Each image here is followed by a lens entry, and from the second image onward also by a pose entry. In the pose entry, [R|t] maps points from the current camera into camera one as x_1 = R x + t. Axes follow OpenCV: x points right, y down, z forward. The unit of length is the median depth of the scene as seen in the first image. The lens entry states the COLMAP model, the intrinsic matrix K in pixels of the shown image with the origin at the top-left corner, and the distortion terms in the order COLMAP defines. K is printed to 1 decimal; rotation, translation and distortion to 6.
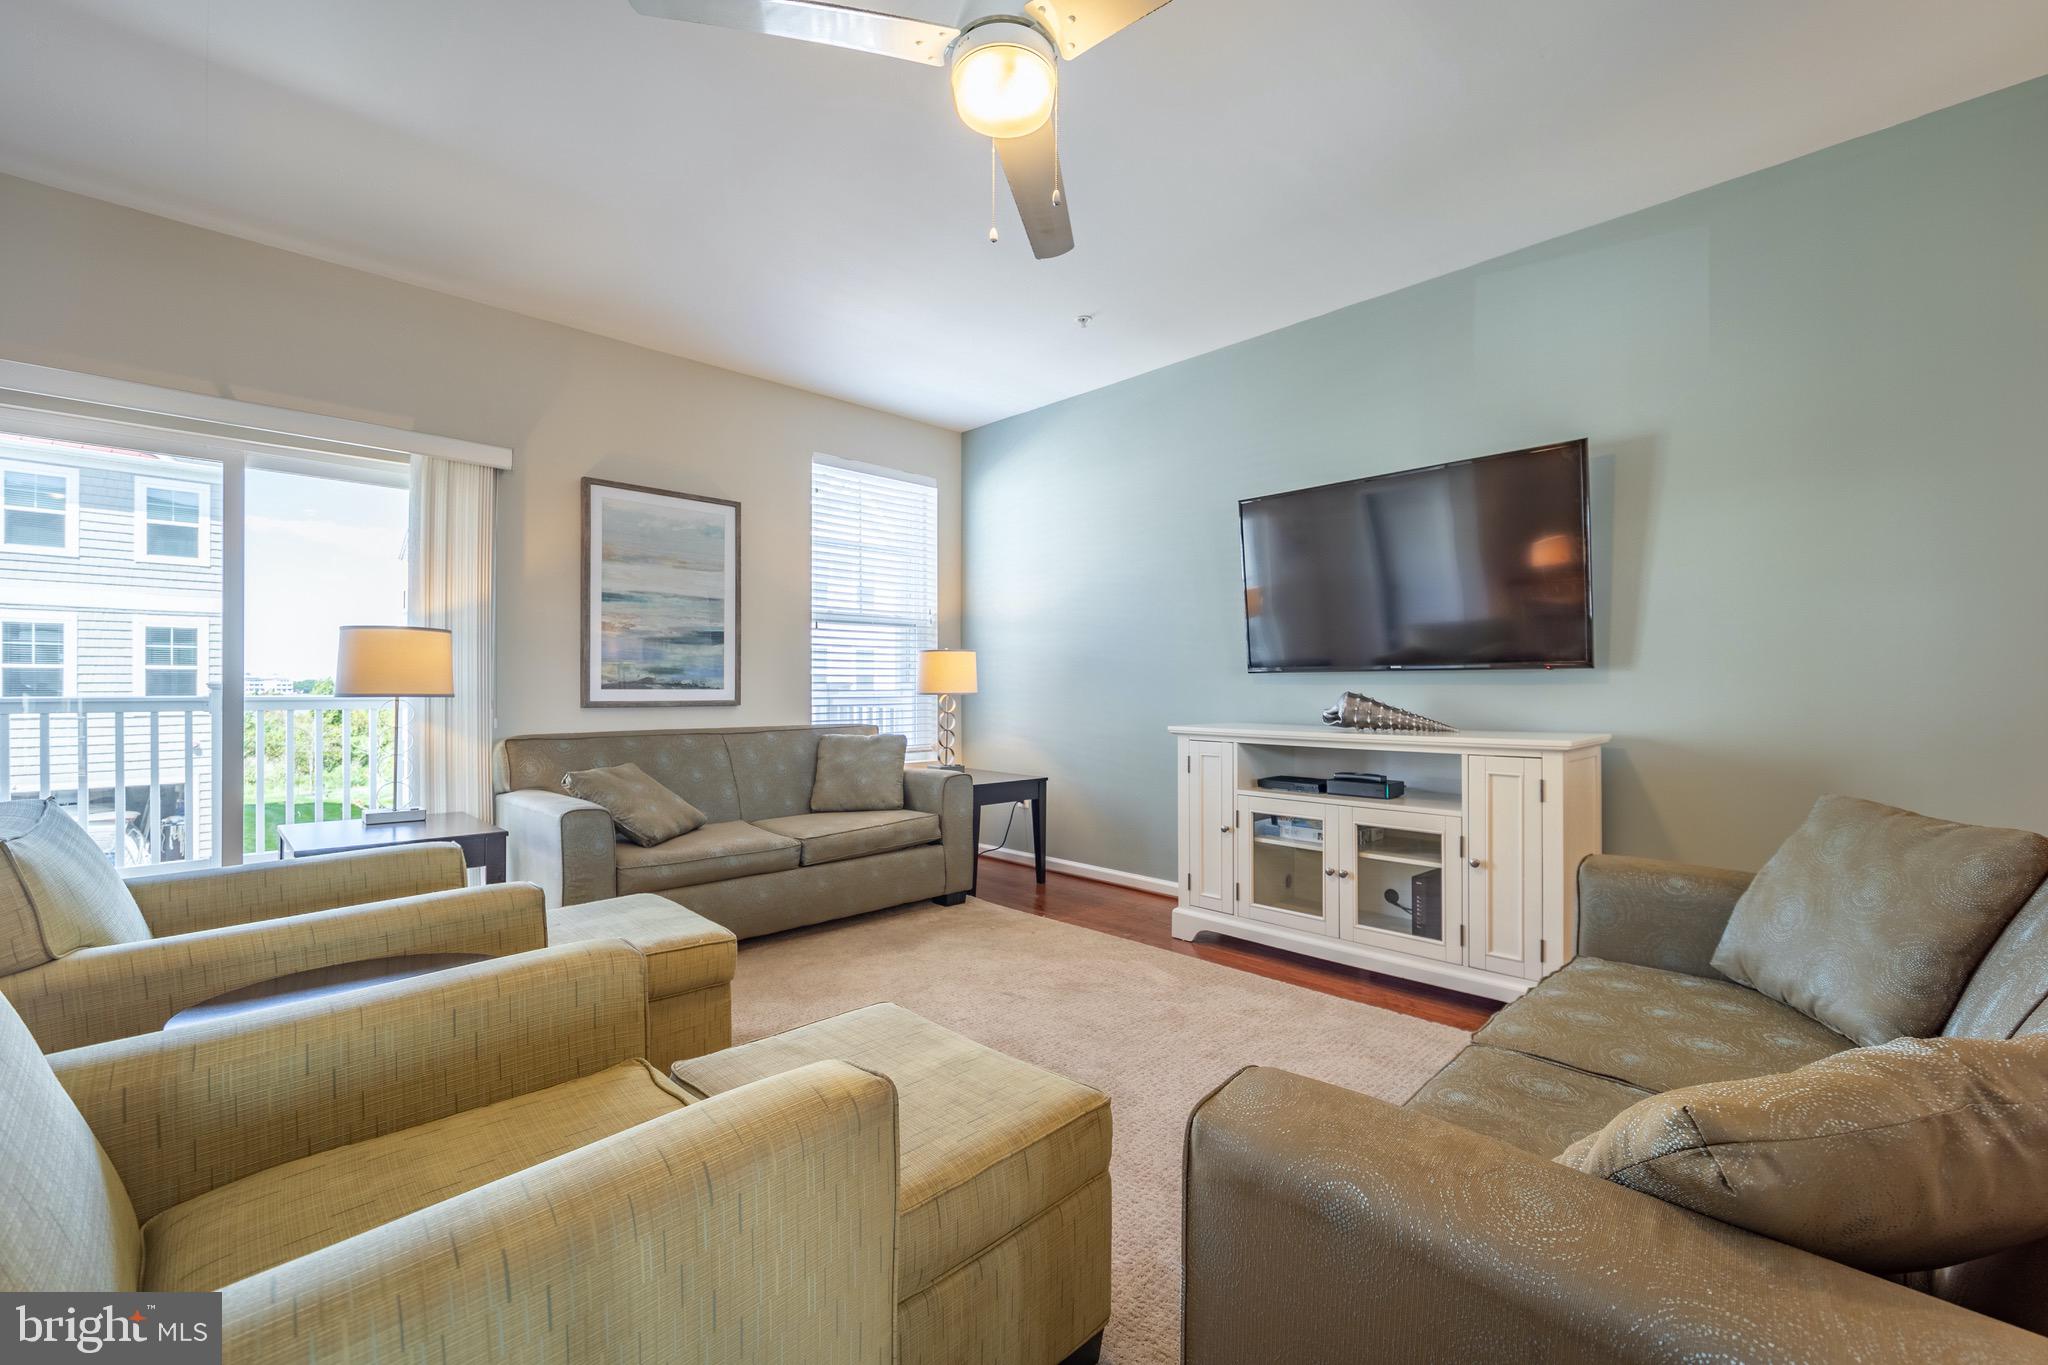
lens RADIAL K [[844.8, 0, 1032.1], [0, 844.8, 684.8], [0, 0, 1]] dist [-0.002830, 0.000025]
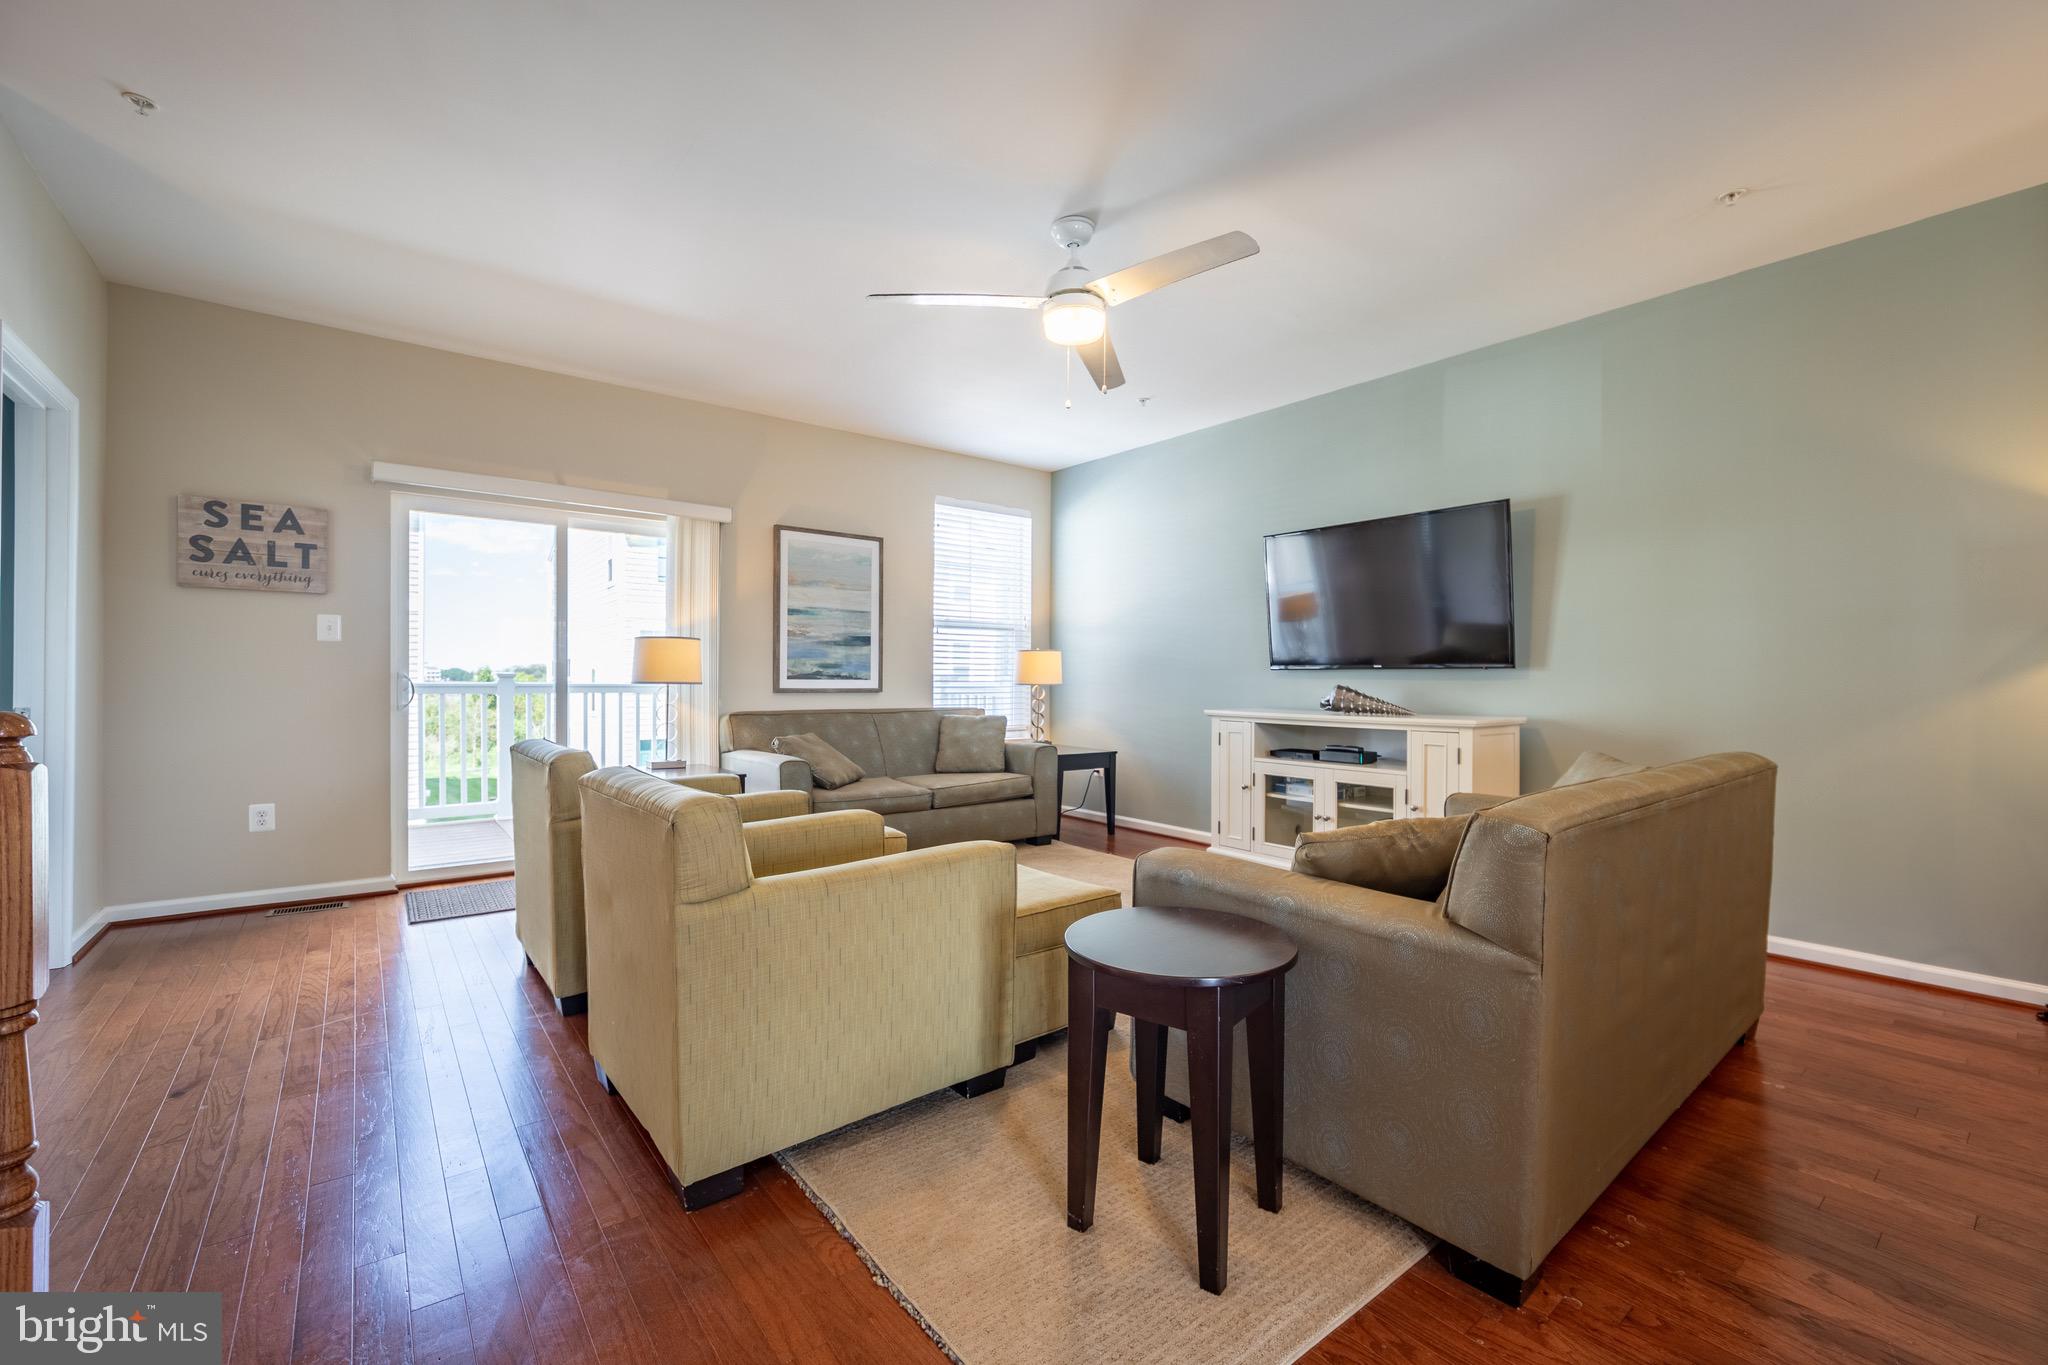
lens RADIAL K [[844.8, 0, 1032.4], [0, 844.8, 671.9], [0, 0, 1]] dist [-0.002830, 0.000025]
pose [[0.994299, 0.005184, -0.106498, 0.032519], [-0.005719, 0.999972, -0.004721, -0.002662], [0.106470, 0.005304, 0.994302, -0.330845]]
